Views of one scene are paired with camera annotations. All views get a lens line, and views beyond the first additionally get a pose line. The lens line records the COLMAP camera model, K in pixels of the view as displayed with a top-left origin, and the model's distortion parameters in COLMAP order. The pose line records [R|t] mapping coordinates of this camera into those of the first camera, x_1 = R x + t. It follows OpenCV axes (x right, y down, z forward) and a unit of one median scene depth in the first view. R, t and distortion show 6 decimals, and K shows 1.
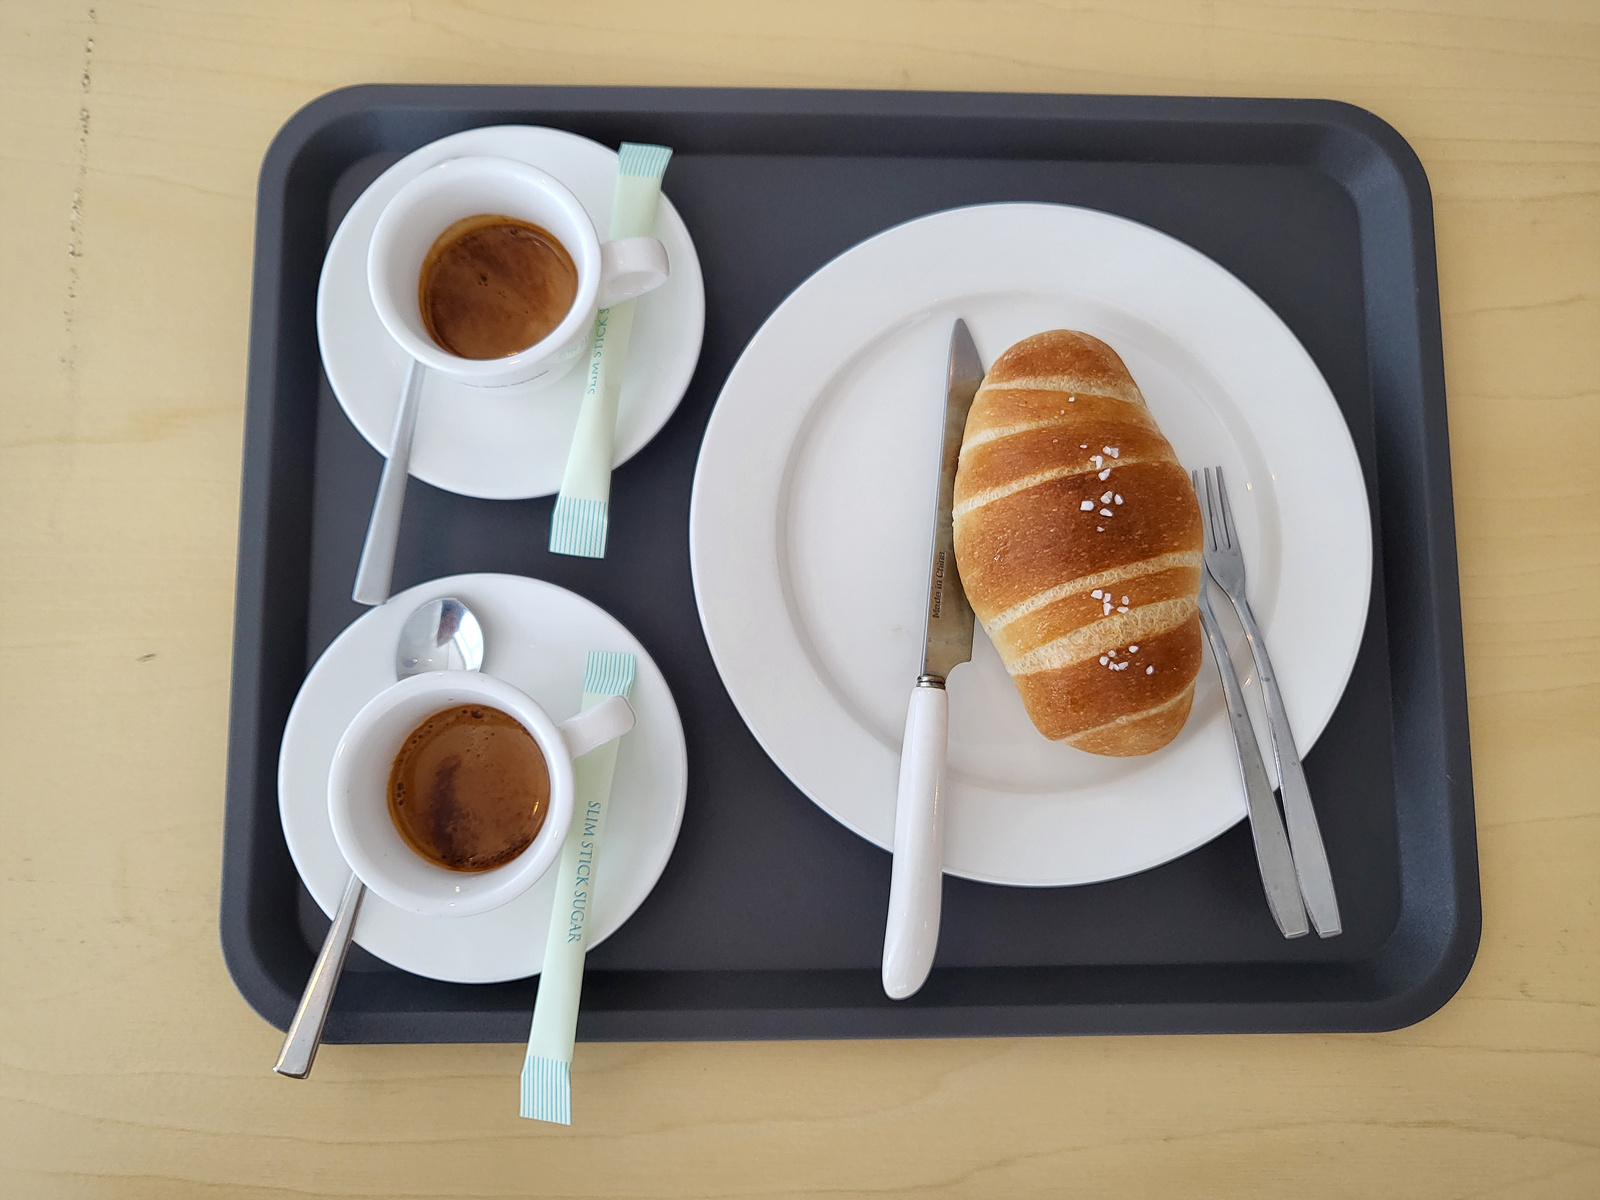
lens RADIAL K [[1208.1, 0, 798.9], [0, 1208.1, 600.0], [0, 0, 1]] dist [0.005095, 0.009734]
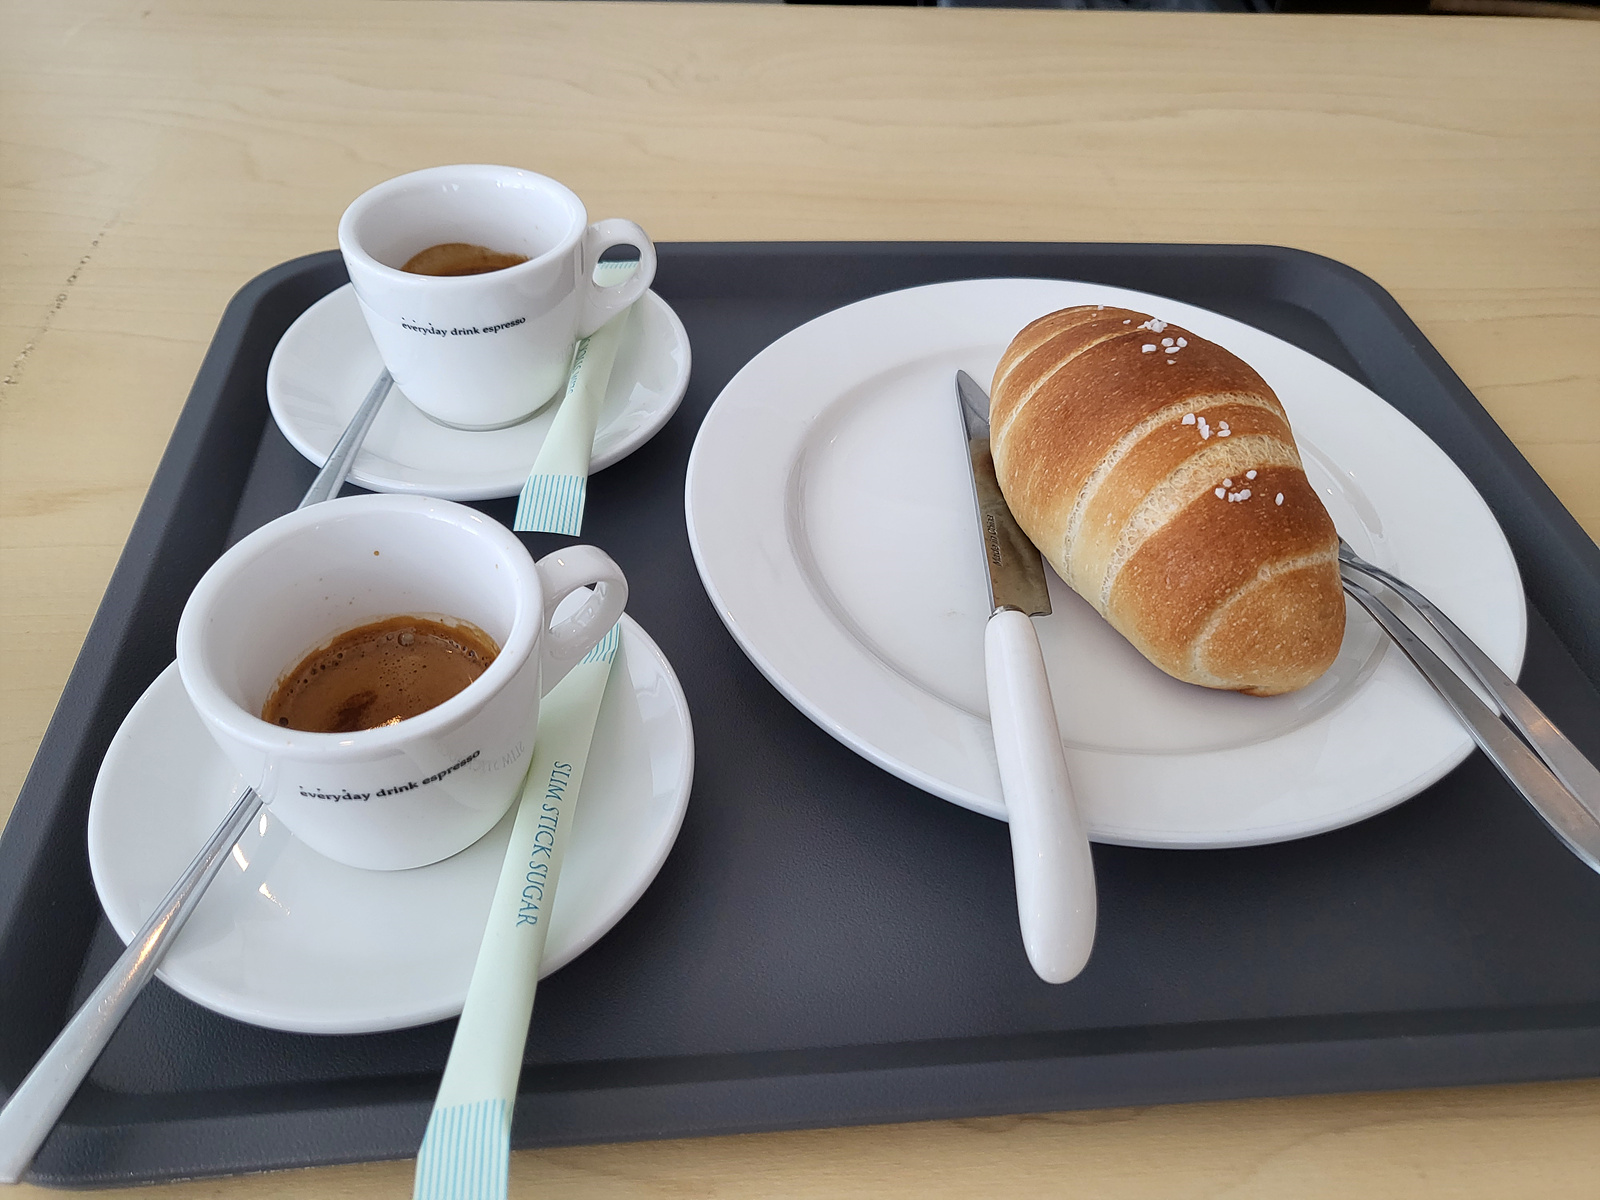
lens RADIAL K [[1309.4, 0, 802.3], [0, 1309.4, 600.4], [0, 0, 1]] dist [-0.012201, -0.007474]
pose [[0.995572, -0.056597, 0.075050, -0.087941], [0.091773, 0.757951, -0.645824, 0.619392], [-0.020333, 0.649852, 0.759789, 0.388011]]
